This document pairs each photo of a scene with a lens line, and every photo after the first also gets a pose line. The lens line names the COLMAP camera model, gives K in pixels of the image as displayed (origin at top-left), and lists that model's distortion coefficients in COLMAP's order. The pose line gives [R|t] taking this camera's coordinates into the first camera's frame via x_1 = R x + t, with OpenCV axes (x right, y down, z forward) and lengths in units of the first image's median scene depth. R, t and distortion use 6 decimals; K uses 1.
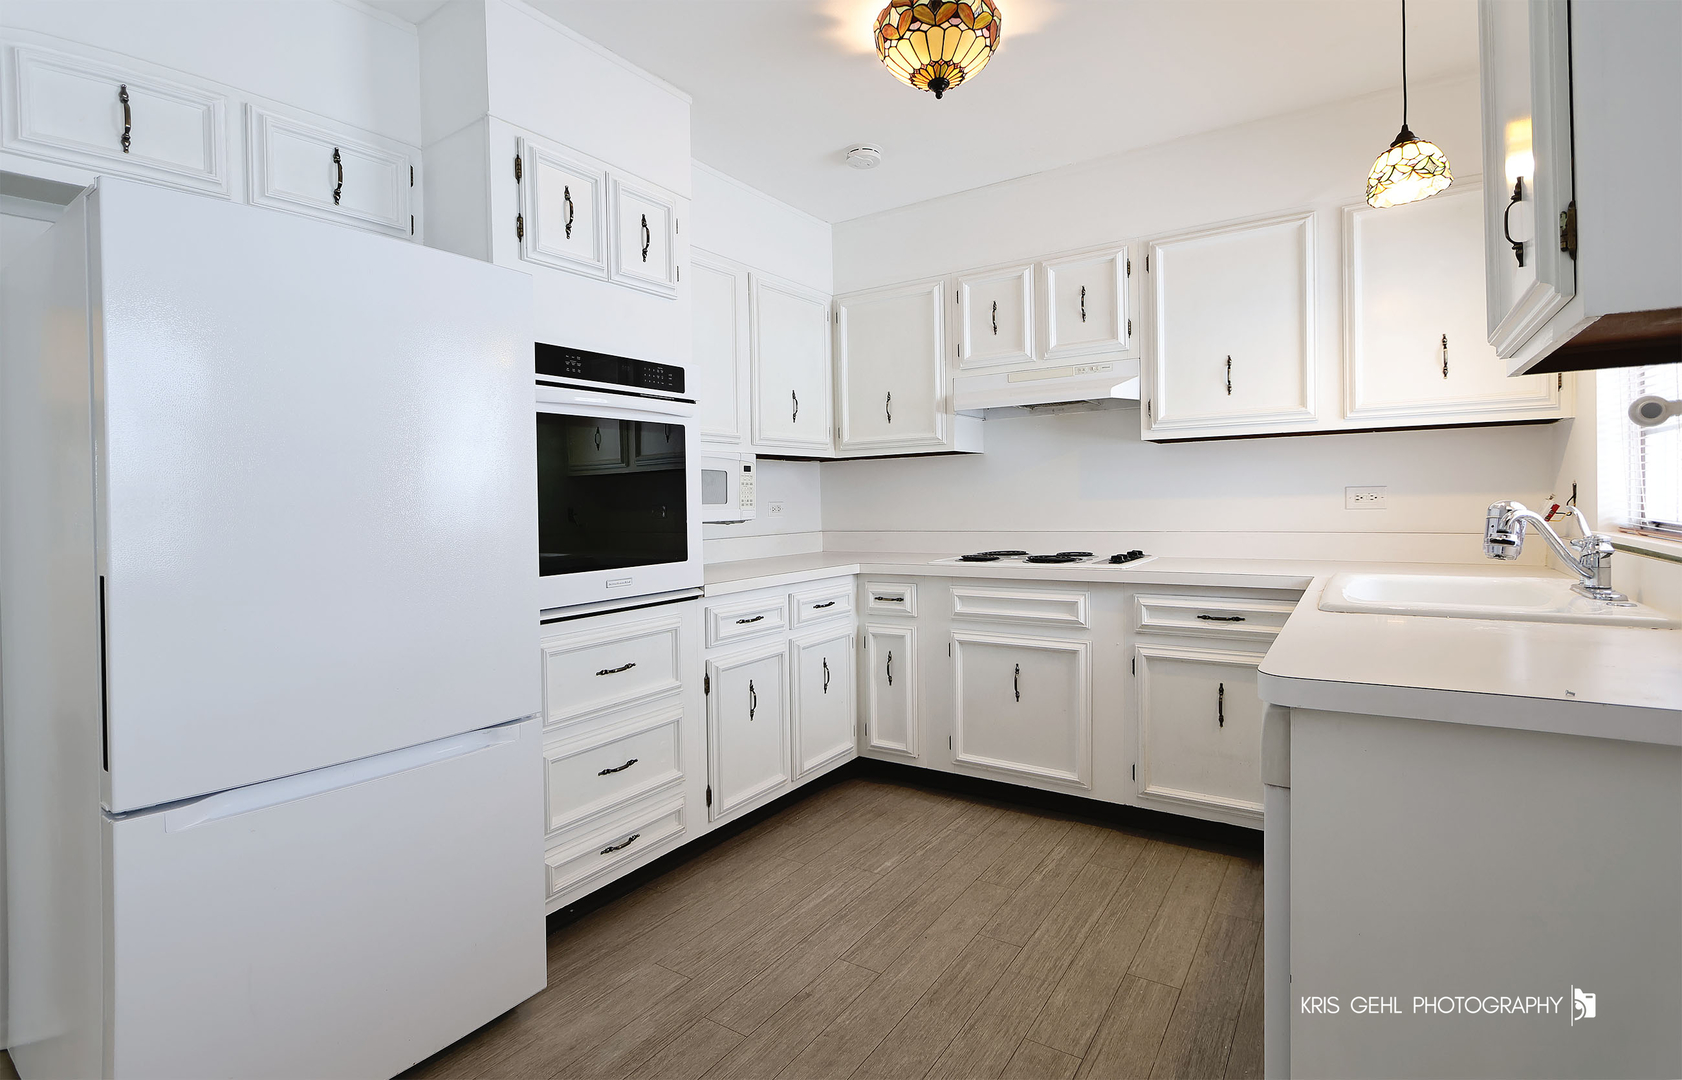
lens RADIAL K [[805.1, 0, 847.4], [0, 805.1, 530.6], [0, 0, 1]] dist [-0.029220, 0.005401]
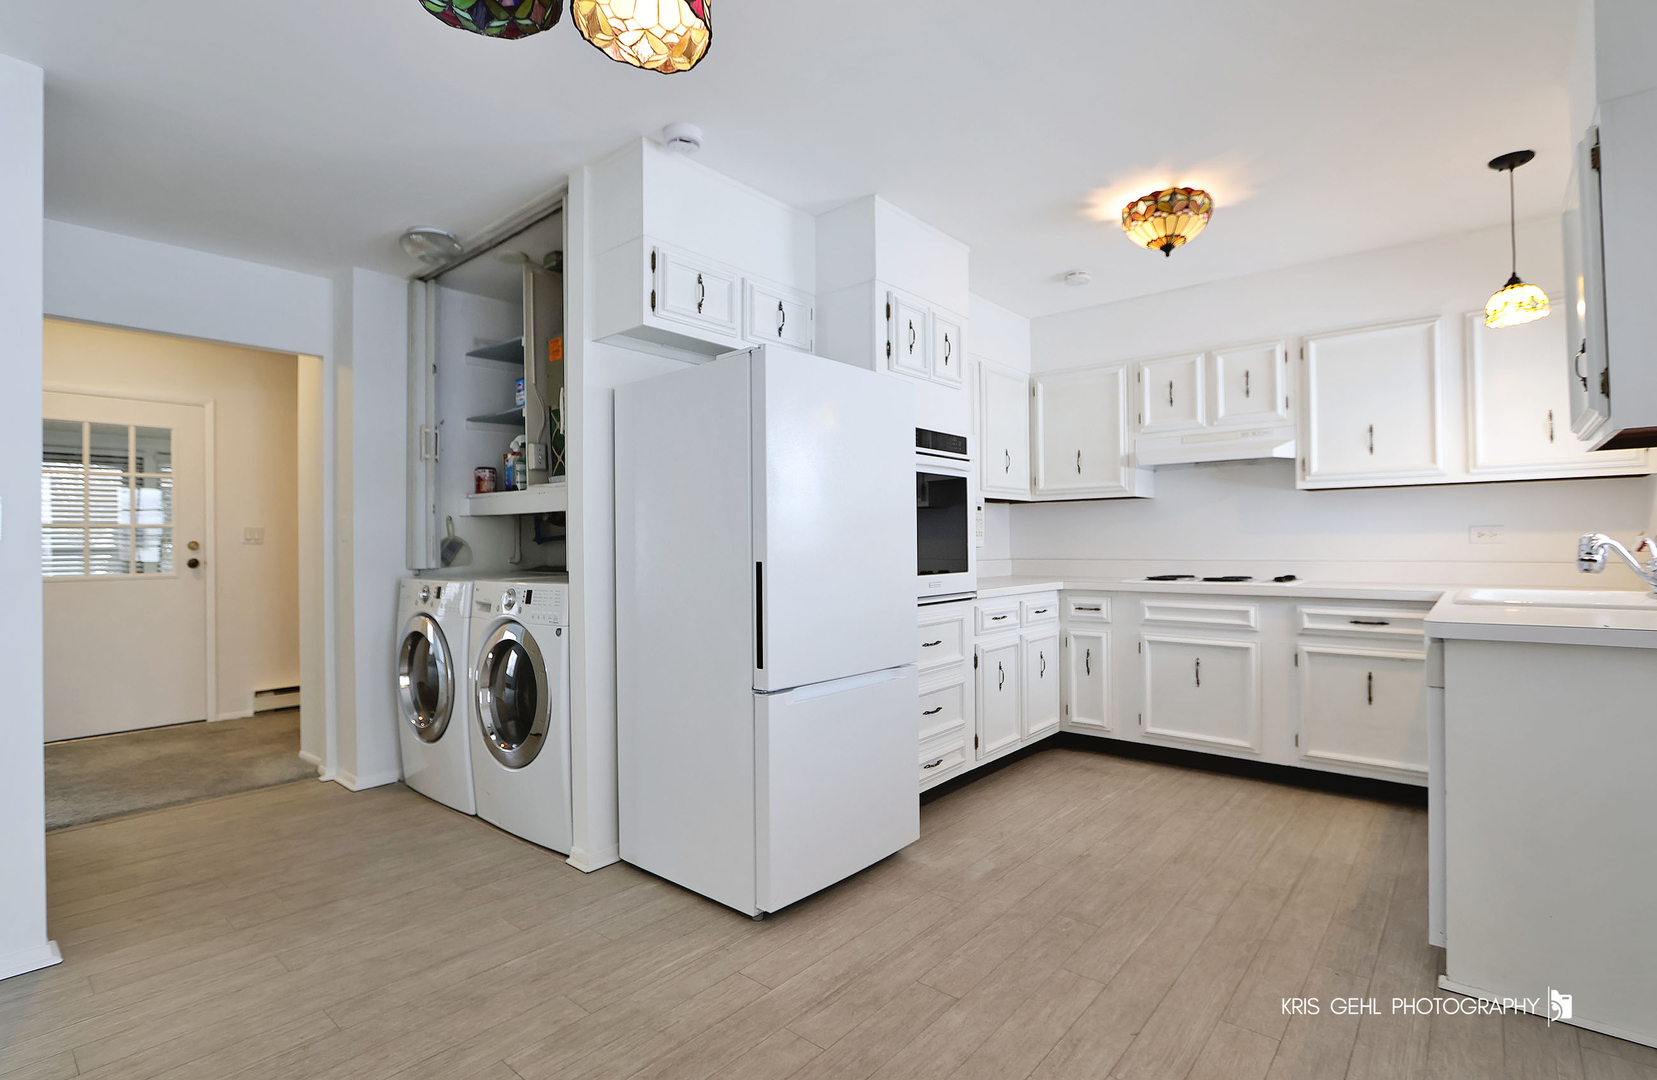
lens RADIAL K [[793.2, 0, 815.4], [0, 793.2, 544.5], [0, 0, 1]] dist [-0.029220, 0.005401]
pose [[0.991151, 0.013866, -0.132013, -0.281704], [-0.018551, 0.999238, -0.034326, 0.041993], [0.131437, 0.036471, 0.990653, -0.425475]]
